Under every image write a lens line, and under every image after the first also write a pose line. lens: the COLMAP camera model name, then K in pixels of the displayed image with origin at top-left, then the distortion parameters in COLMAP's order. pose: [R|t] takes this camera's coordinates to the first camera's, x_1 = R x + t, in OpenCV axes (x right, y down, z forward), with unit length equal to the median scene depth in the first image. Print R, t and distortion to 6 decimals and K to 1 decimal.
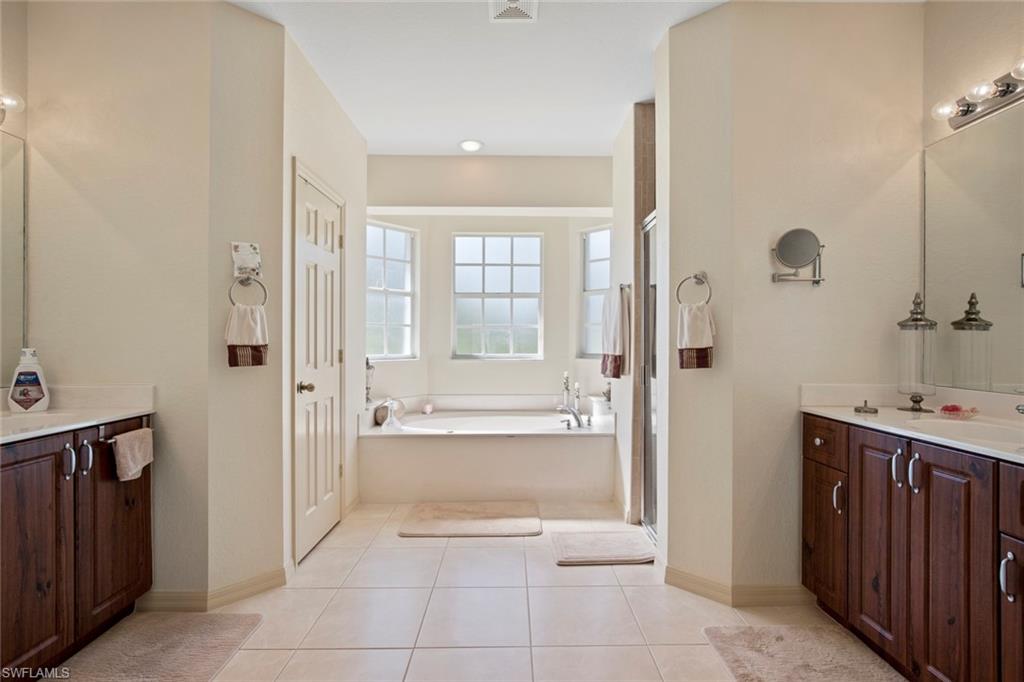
lens RADIAL K [[476.0, 0, 512.3], [0, 476.0, 342.9], [0, 0, 1]] dist [-0.020950, 0.003473]
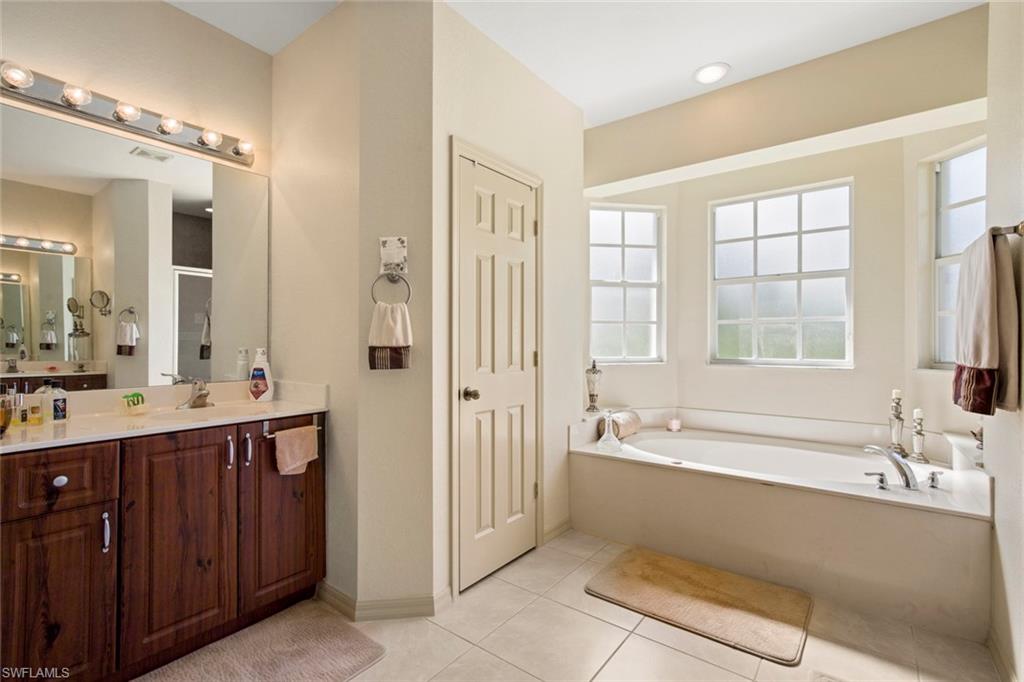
lens RADIAL K [[476.0, 0, 475.1], [0, 476.0, 339.2], [0, 0, 1]] dist [-0.020950, 0.003473]
pose [[0.779384, -0.005188, -0.626525, 0.109538], [0.000894, 0.999974, -0.007169, -0.002118], [0.626546, 0.005027, 0.779368, 0.274327]]
